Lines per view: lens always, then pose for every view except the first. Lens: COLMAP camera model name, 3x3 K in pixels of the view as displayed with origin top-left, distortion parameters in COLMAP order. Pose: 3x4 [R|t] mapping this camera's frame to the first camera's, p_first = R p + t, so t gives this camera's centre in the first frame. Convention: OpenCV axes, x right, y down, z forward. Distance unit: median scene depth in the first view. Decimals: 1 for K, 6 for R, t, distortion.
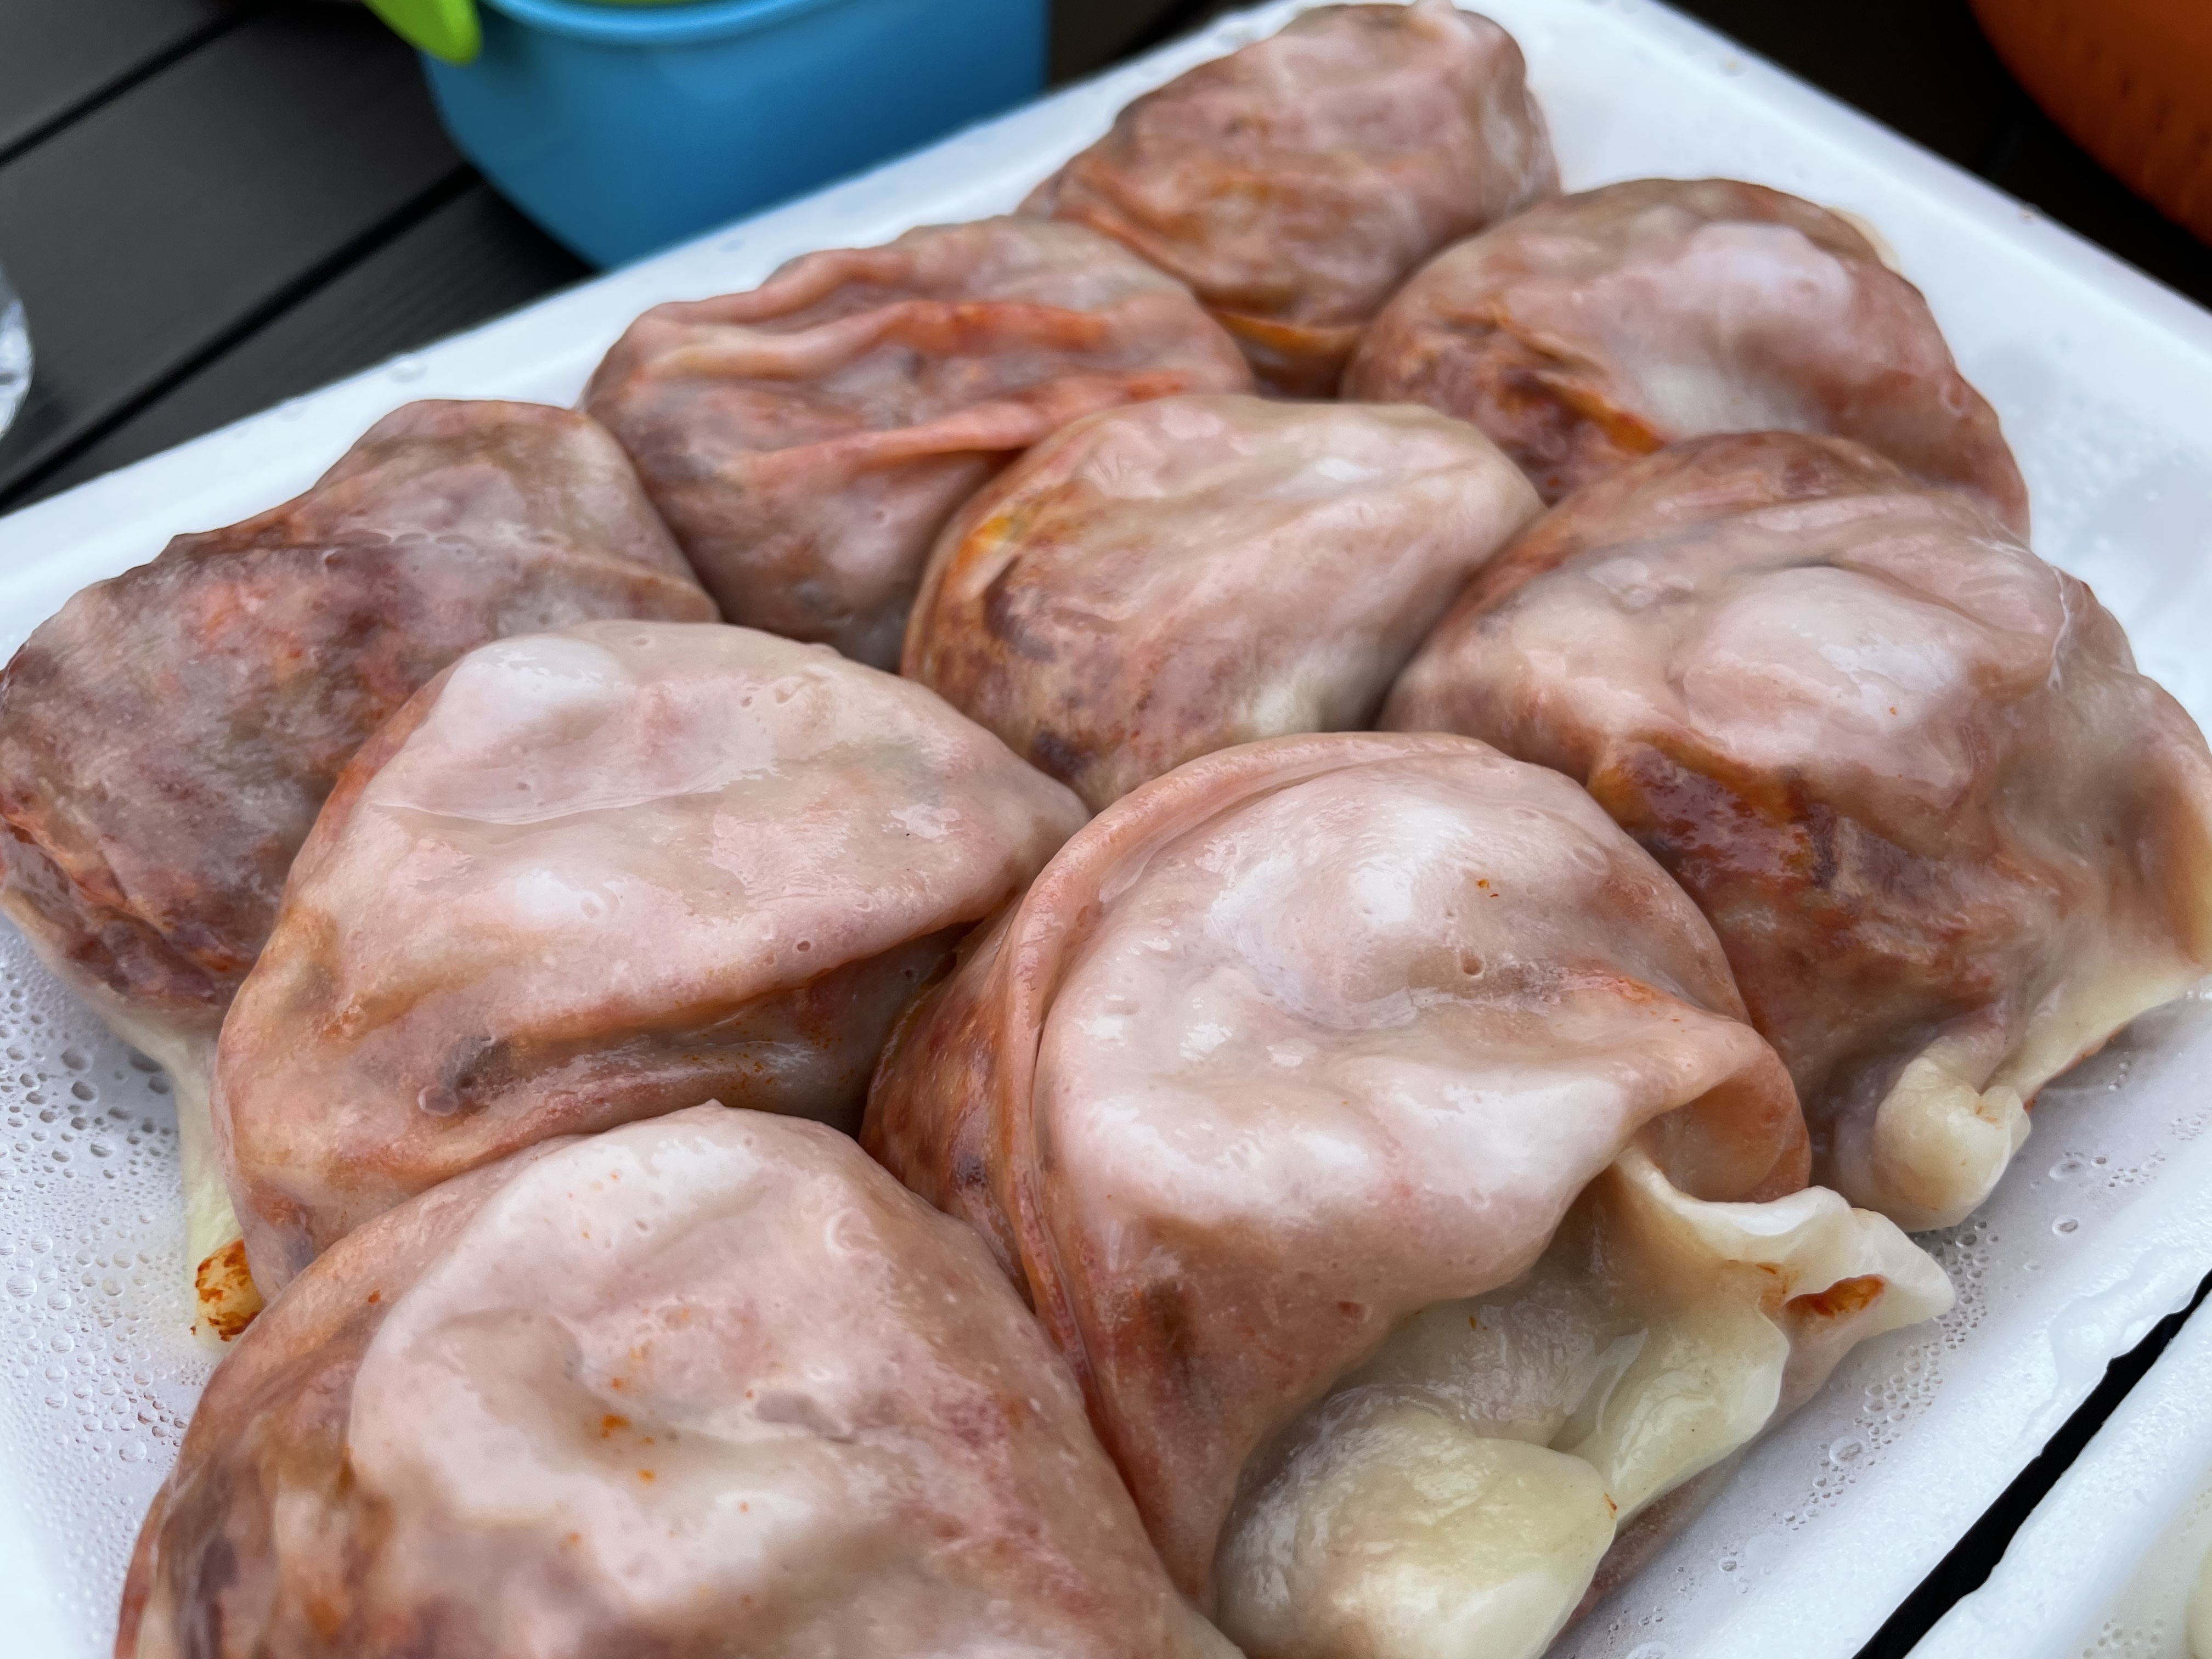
lens RADIAL K [[1711.8, 0, 1163.7], [0, 1711.8, 820.9], [0, 0, 1]] dist [0.065765, -0.145970]
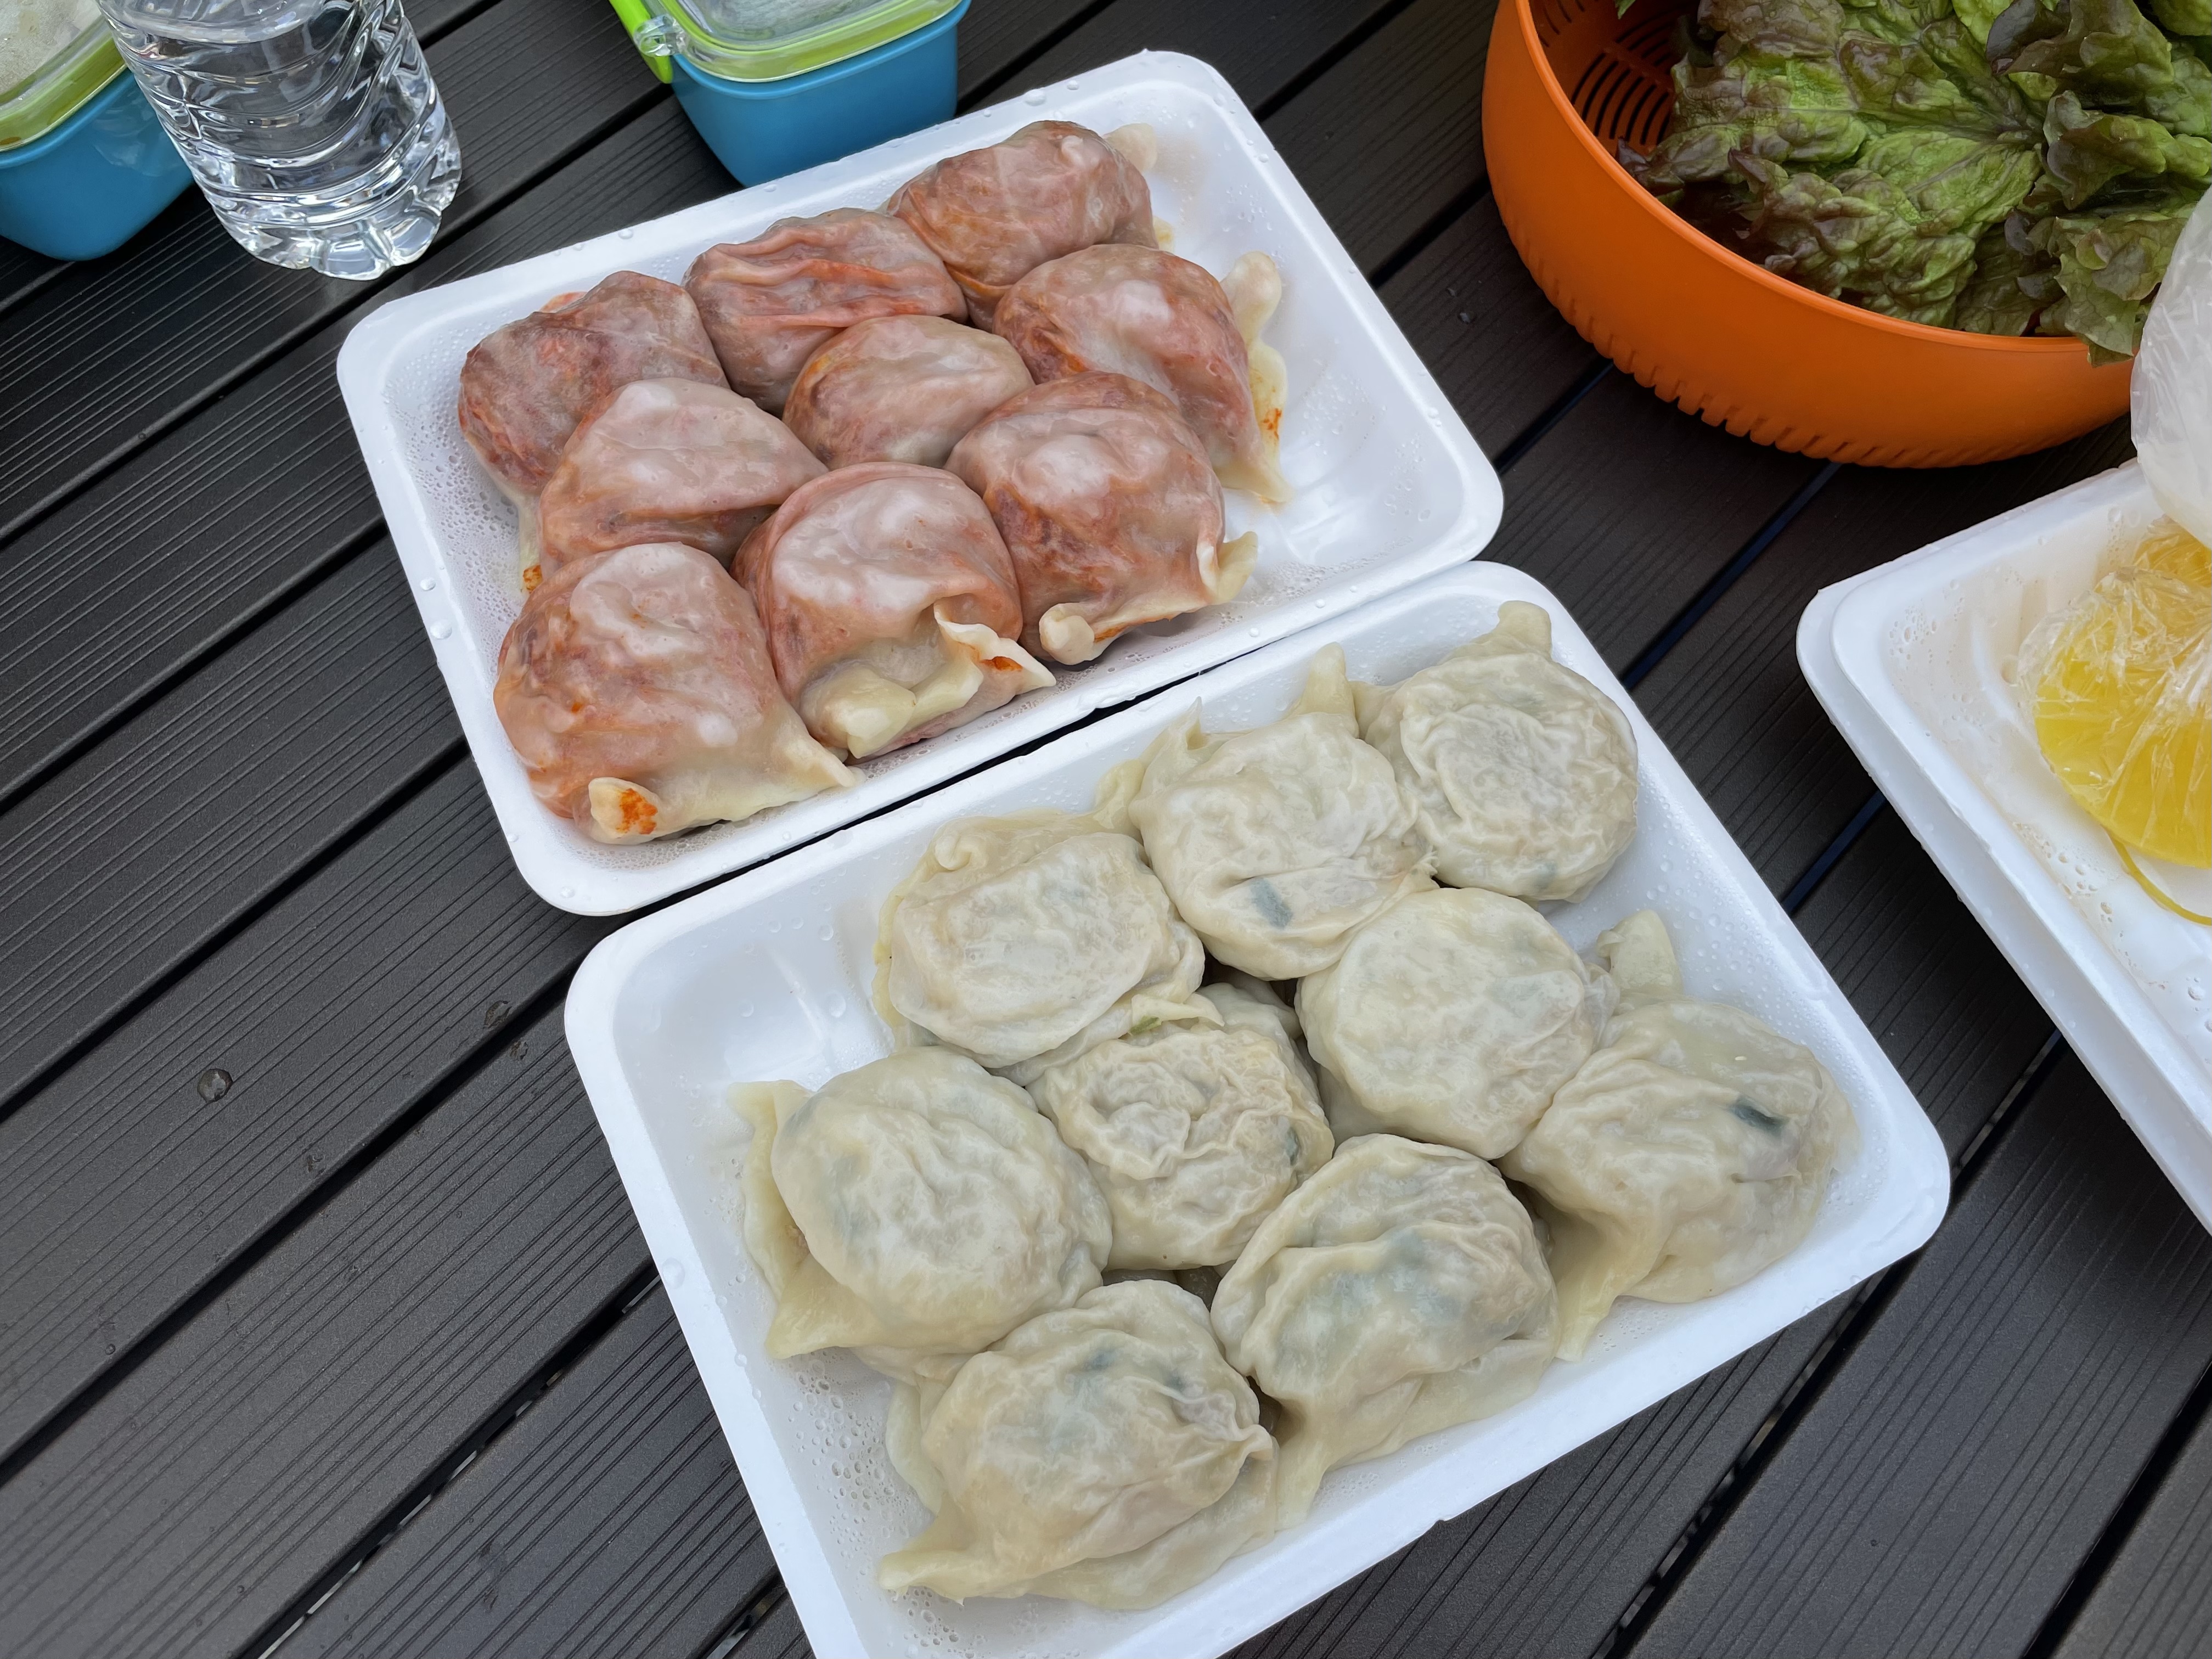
lens RADIAL K [[1711.9, 0, 1163.7], [0, 1711.9, 820.9], [0, 0, 1]] dist [0.065765, -0.145970]
pose [[0.977601, 0.195738, -0.077350, 0.842924], [-0.174720, 0.959667, 0.220256, -0.181520], [0.117343, -0.201808, 0.972370, -1.863624]]
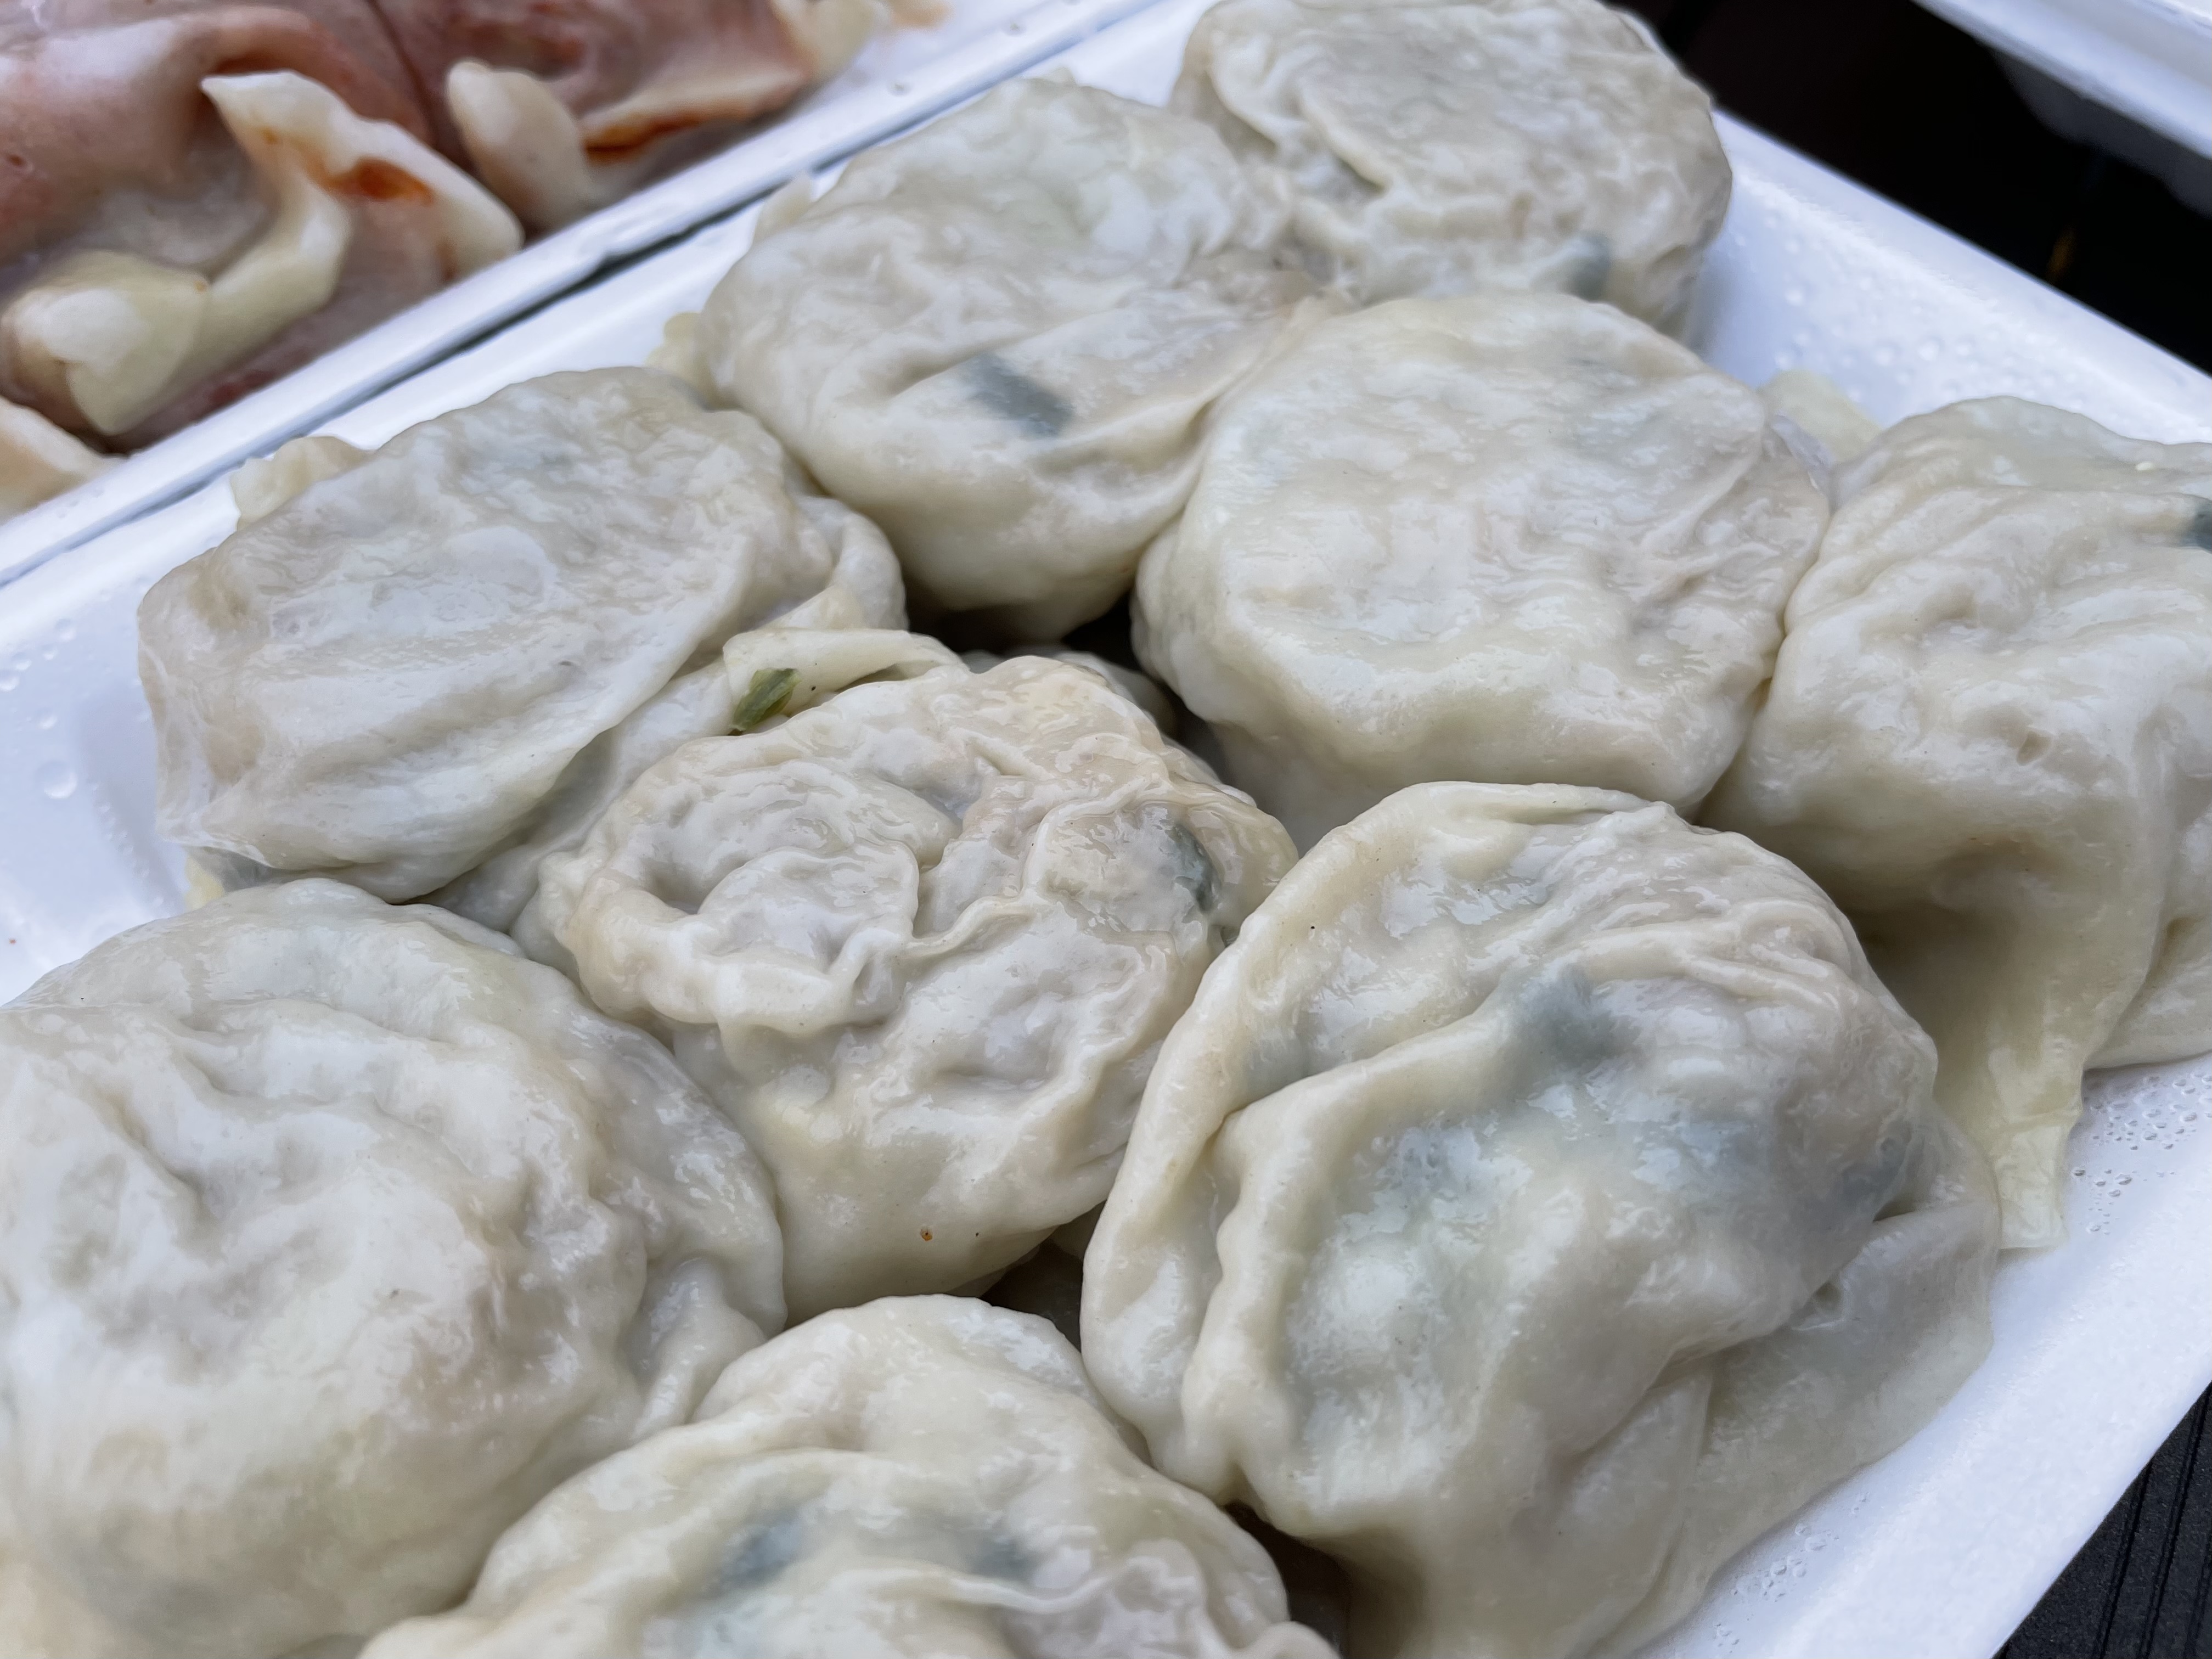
lens RADIAL K [[1711.9, 0, 1163.7], [0, 1711.9, 820.9], [0, 0, 1]] dist [0.065765, -0.145970]
pose [[0.997945, -0.059589, -0.023553, 0.930603], [0.060417, 0.997518, 0.036165, 0.703056], [0.021339, -0.037514, 0.999068, -0.500861]]
